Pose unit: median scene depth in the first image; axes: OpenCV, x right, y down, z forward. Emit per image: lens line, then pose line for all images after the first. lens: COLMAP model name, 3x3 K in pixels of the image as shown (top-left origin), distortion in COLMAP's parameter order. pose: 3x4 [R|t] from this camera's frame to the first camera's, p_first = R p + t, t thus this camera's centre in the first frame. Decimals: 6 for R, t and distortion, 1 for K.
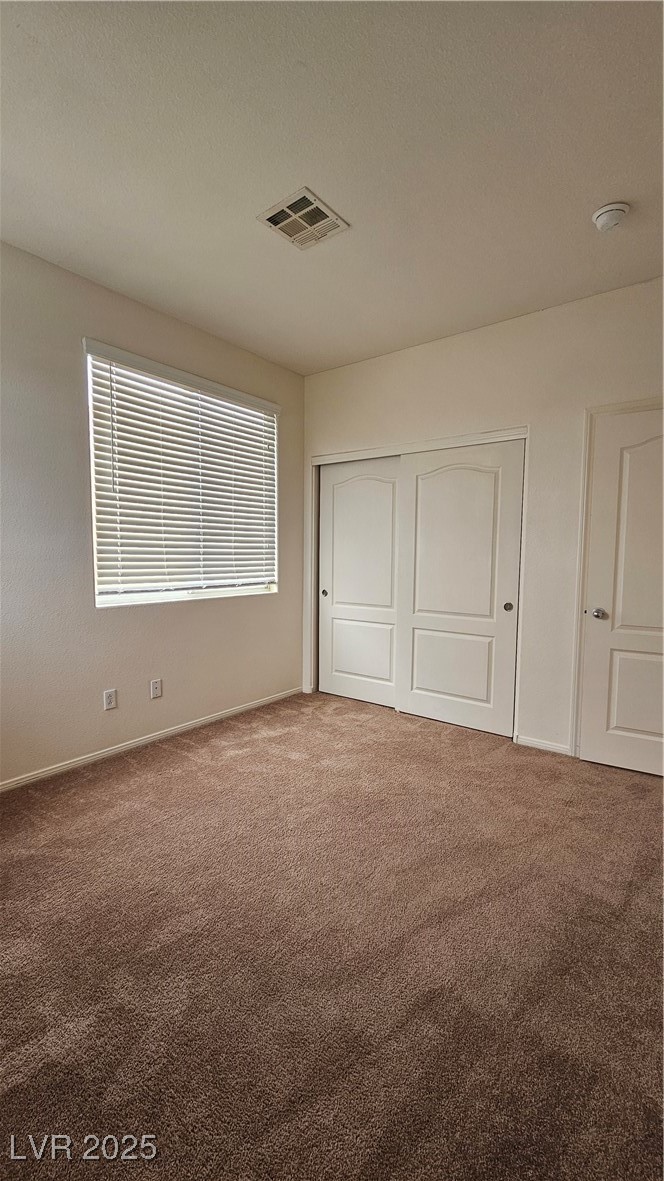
lens RADIAL K [[486.3, 0, 336.5], [0, 486.3, 595.9], [0, 0, 1]] dist [-0.000479, -0.000063]
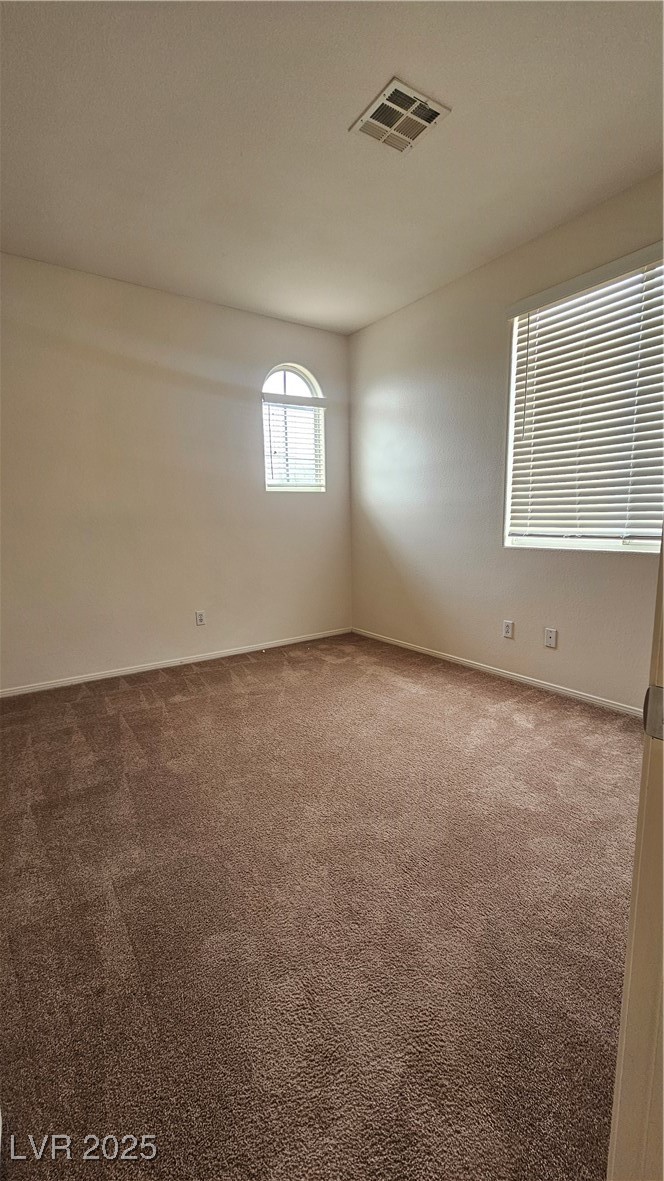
lens RADIAL K [[481.2, 0, 331.0], [0, 481.2, 593.5], [0, 0, 1]] dist [-0.001345, -0.000144]
pose [[-0.311379, 0.151391, -0.938149, 0.747241], [-0.060192, 0.982104, 0.178462, -0.046975], [0.948378, 0.112039, -0.296694, 0.986782]]
